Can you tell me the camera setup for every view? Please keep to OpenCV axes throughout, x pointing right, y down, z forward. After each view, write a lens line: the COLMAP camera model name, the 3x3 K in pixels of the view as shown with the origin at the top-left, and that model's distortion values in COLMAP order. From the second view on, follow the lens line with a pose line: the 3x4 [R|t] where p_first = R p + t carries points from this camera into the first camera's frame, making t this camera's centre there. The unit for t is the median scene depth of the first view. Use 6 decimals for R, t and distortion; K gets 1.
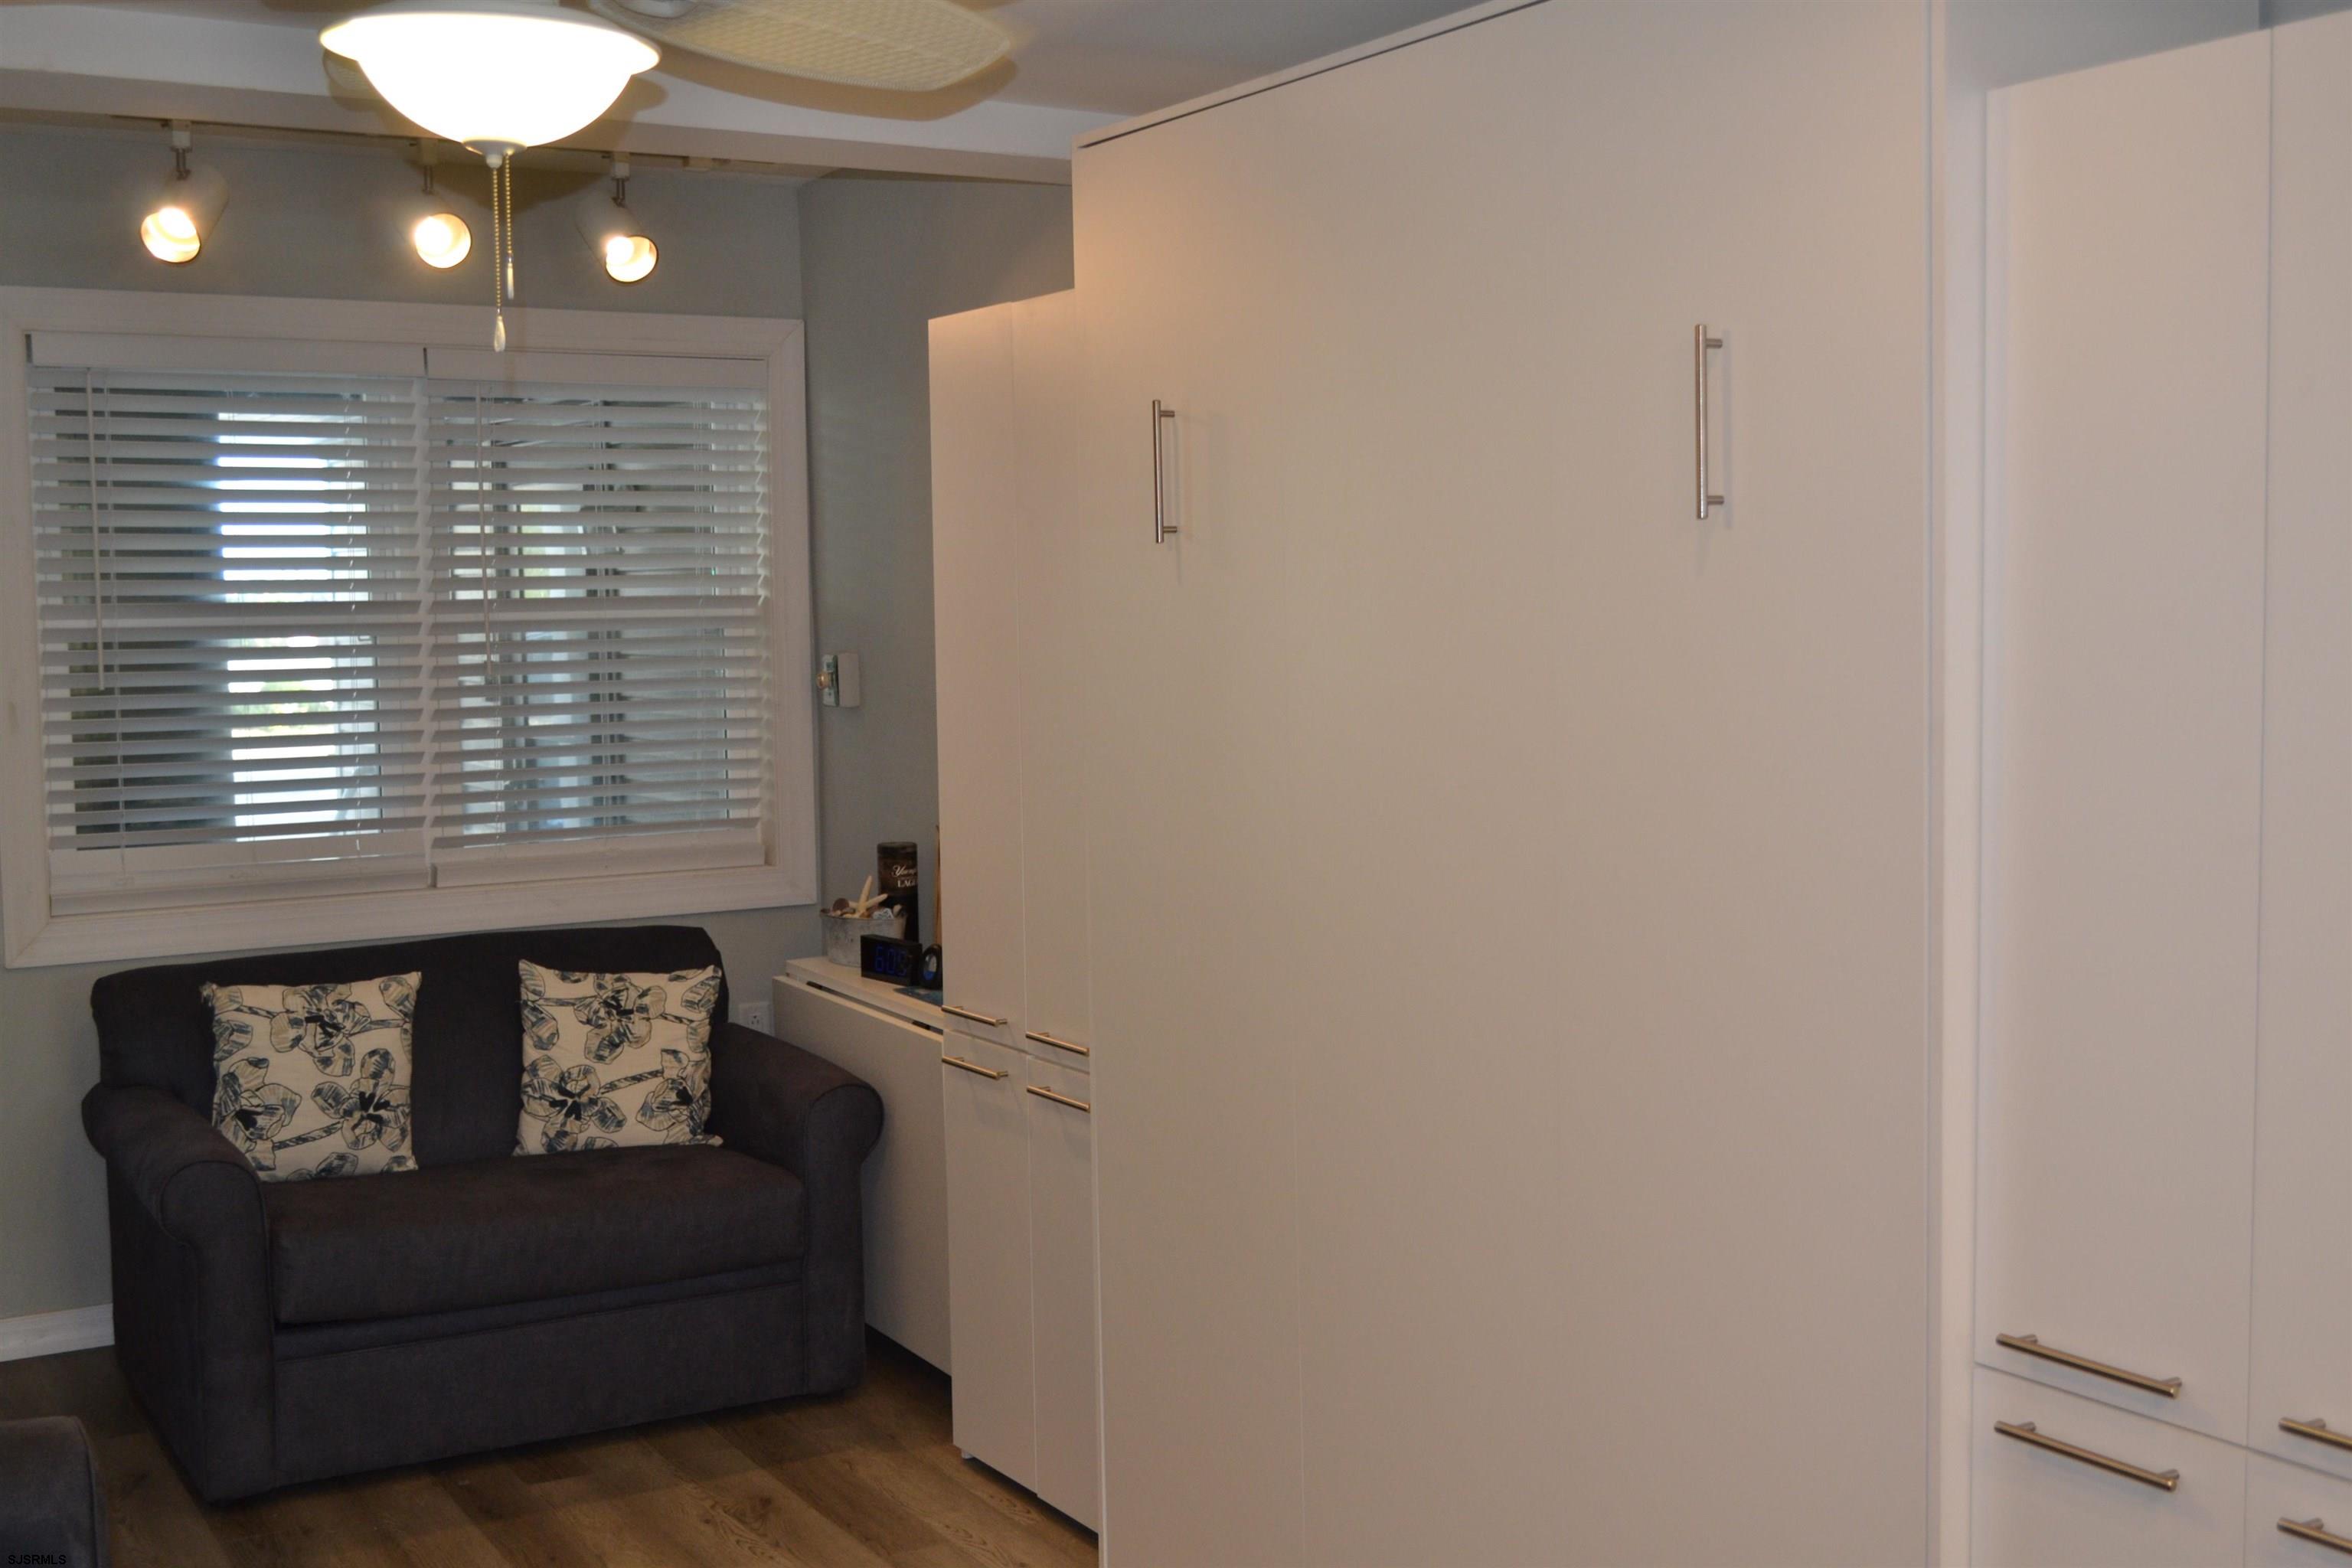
lens RADIAL K [[2536.1, 0, 1176.0], [0, 2536.1, 784.0], [0, 0, 1]] dist [-0.020455, -0.005539]
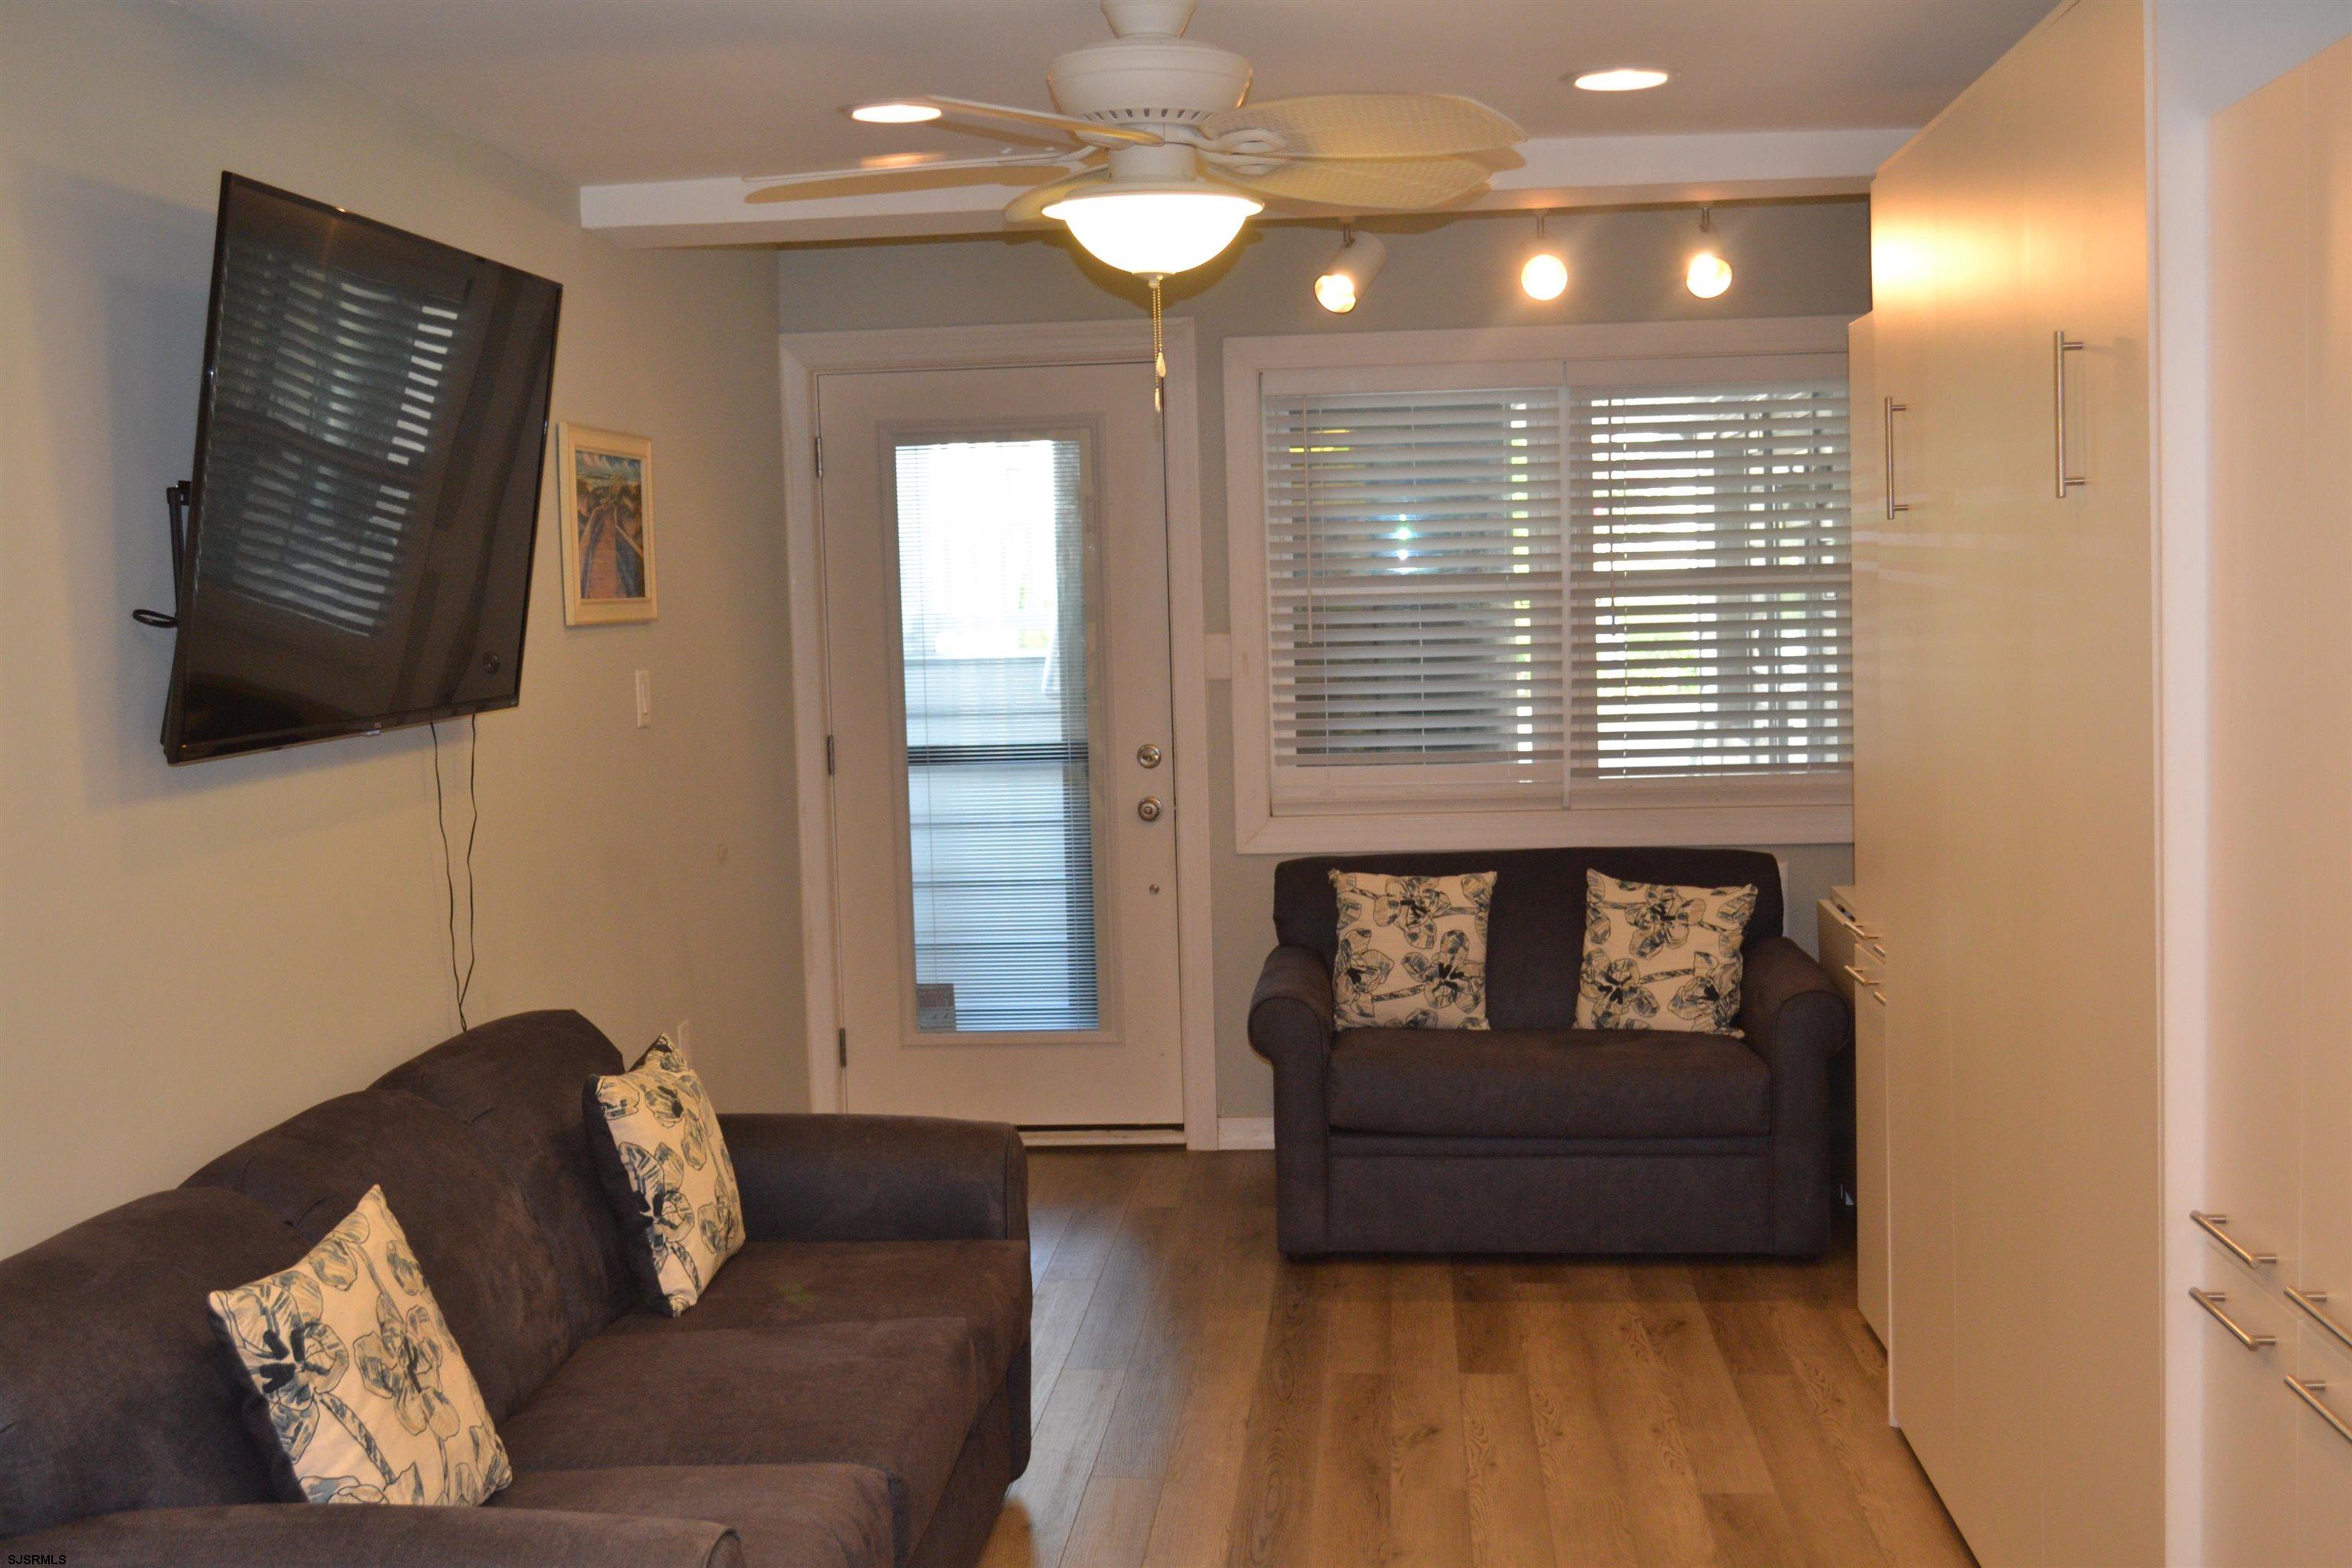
lens RADIAL K [[2536.1, 0, 1176.0], [0, 2536.1, 784.0], [0, 0, 1]] dist [-0.020455, -0.005539]
pose [[0.805634, 0.037315, -0.591237, 0.300808], [-0.028025, 0.999298, 0.024881, 0.004551], [0.591750, -0.003476, 0.806114, -0.092494]]
